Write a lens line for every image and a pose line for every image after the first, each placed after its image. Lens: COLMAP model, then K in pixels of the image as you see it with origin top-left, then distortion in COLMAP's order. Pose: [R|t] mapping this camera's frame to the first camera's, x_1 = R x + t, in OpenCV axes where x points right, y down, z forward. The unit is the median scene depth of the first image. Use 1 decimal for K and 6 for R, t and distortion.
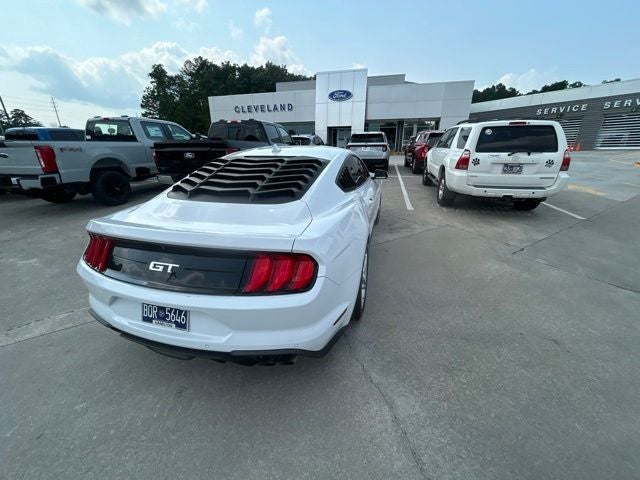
lens RADIAL K [[258.6, 0, 318.2], [0, 258.6, 237.8], [0, 0, 1]] dist [0.001184, 0.000426]
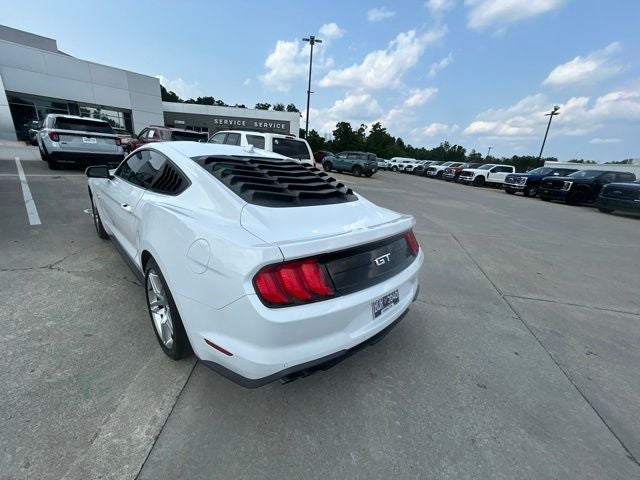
lens RADIAL K [[259.3, 0, 318.4], [0, 259.3, 239.1], [0, 0, 1]] dist [0.000873, 0.000631]
pose [[0.478709, -0.223071, 0.849163, -0.395412], [0.214213, 0.967631, 0.133431, -0.043755], [-0.851440, 0.118027, 0.510998, 0.151904]]
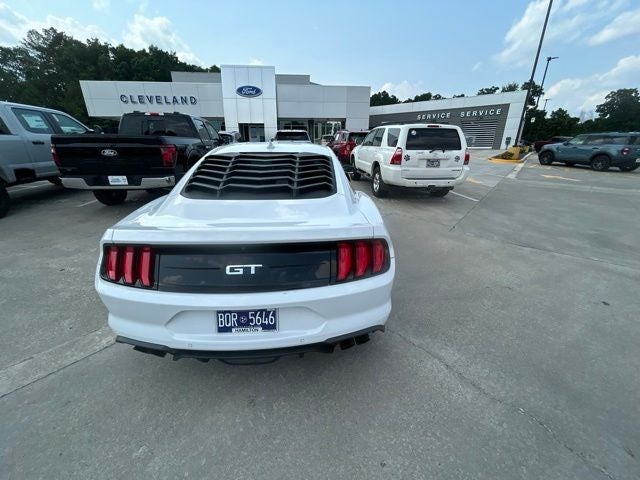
lens RADIAL K [[259.3, 0, 318.4], [0, 259.3, 239.1], [0, 0, 1]] dist [0.000873, 0.000631]
pose [[0.943875, -0.104611, 0.313299, -0.146497], [0.101533, 0.994488, 0.026172, 0.001884], [-0.314310, 0.007107, 0.949294, 0.005599]]
